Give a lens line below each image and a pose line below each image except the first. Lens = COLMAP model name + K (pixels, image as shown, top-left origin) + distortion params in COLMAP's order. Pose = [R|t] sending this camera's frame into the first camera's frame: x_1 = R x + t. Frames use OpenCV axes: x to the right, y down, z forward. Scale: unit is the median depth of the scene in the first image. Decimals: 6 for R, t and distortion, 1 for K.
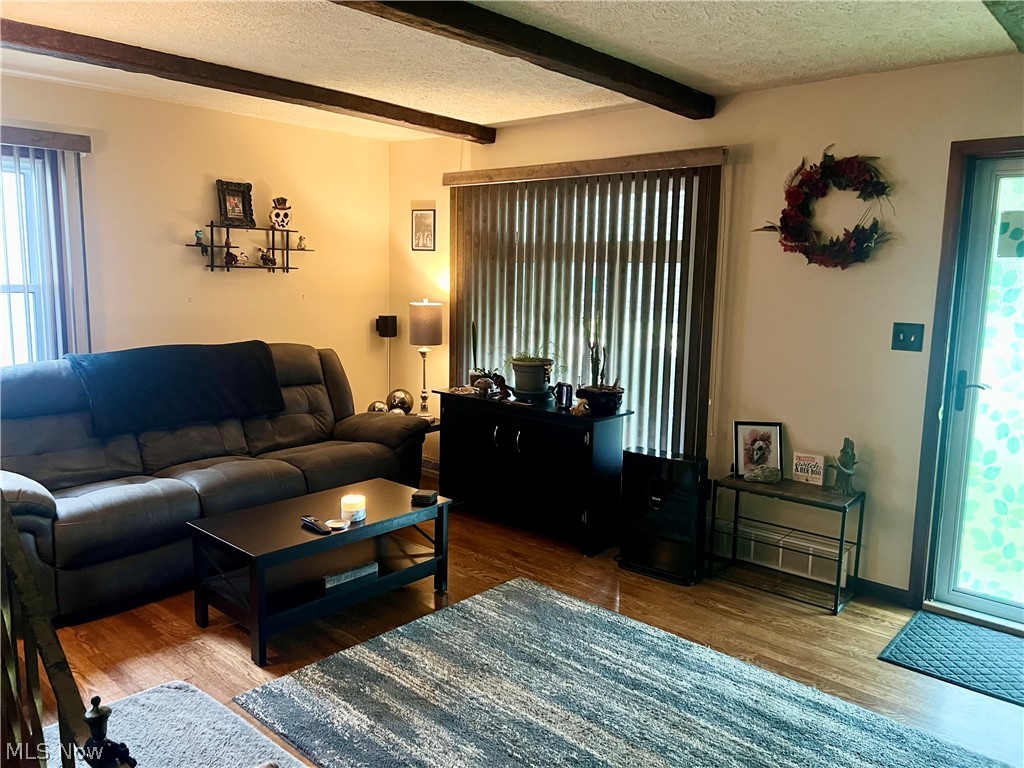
lens RADIAL K [[767.5, 0, 512.0], [0, 767.5, 384.0], [0, 0, 1]] dist [0.007135, -0.004566]
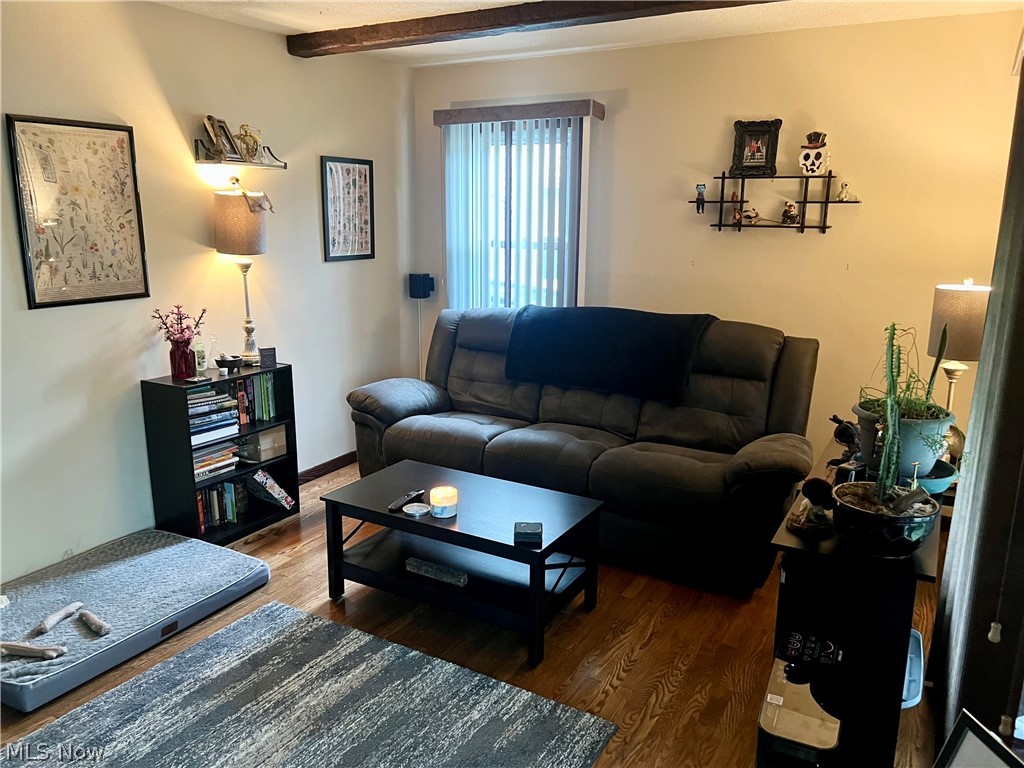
lens RADIAL K [[767.5, 0, 512.0], [0, 767.5, 384.0], [0, 0, 1]] dist [0.007135, -0.004566]
pose [[0.209216, 0.190179, -0.959198, 0.421207], [-0.152668, 0.975230, 0.160058, -0.080557], [0.965878, 0.112952, 0.233068, 0.586825]]
